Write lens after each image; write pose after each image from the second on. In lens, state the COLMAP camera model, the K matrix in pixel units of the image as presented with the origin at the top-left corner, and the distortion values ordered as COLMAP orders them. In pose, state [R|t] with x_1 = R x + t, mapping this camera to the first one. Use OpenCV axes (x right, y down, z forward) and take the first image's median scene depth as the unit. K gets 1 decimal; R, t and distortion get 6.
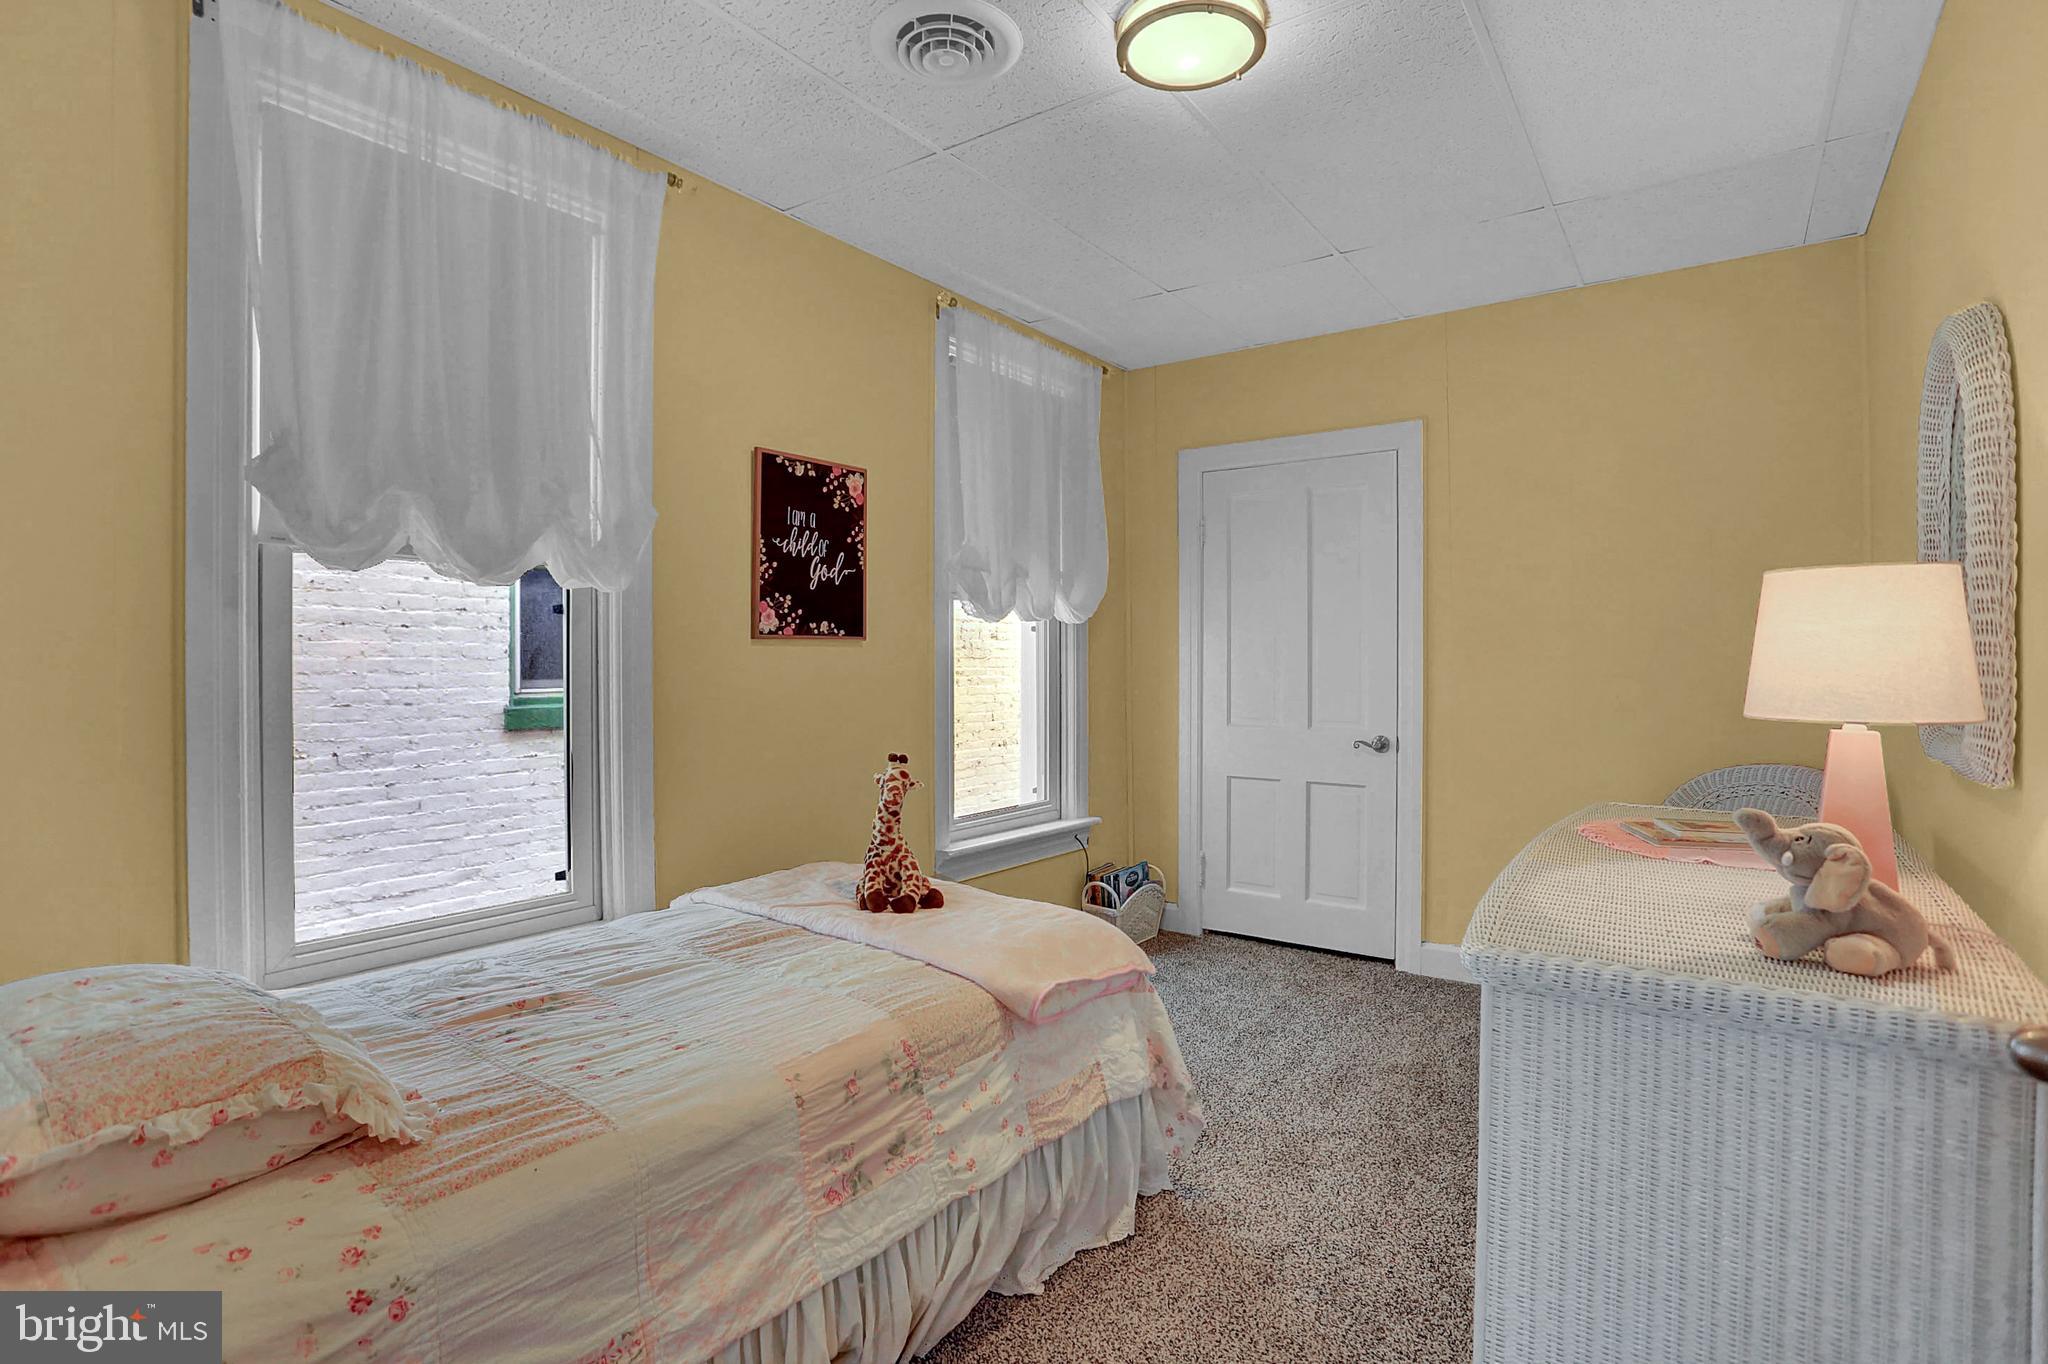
lens RADIAL K [[1003.9, 0, 1019.6], [0, 1003.9, 665.2], [0, 0, 1]] dist [-0.080286, 0.032889]
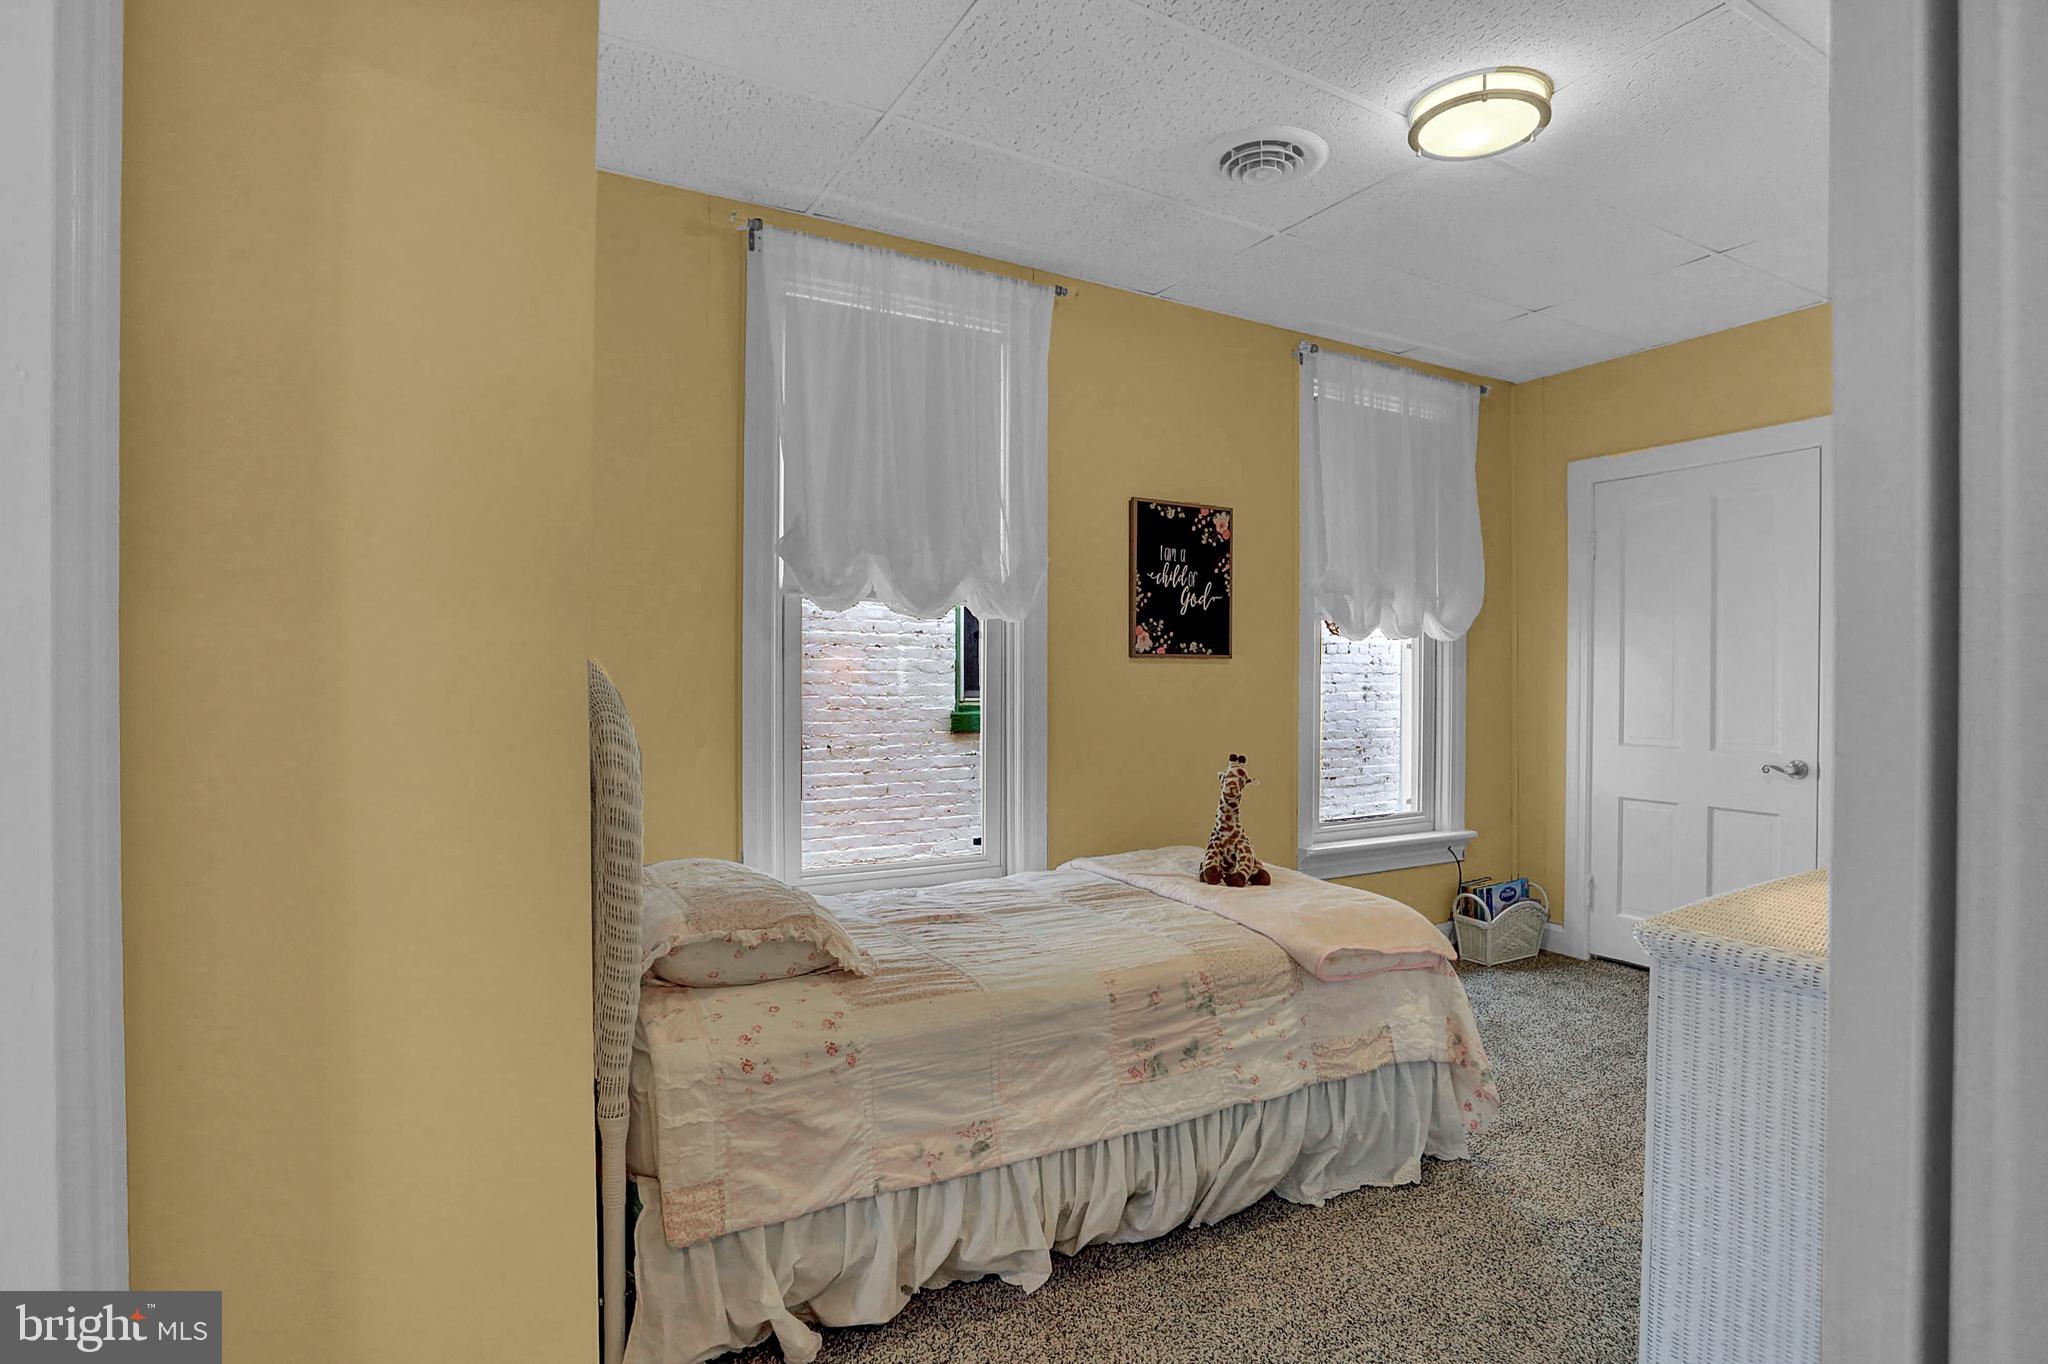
lens RADIAL K [[1003.9, 0, 1019.6], [0, 1003.9, 665.2], [0, 0, 1]] dist [-0.080286, 0.032889]
pose [[0.910330, -0.000177, -0.413883, 0.147649], [-0.005542, 0.999905, -0.012617, -0.001297], [0.413845, 0.013779, 0.910243, -0.202996]]
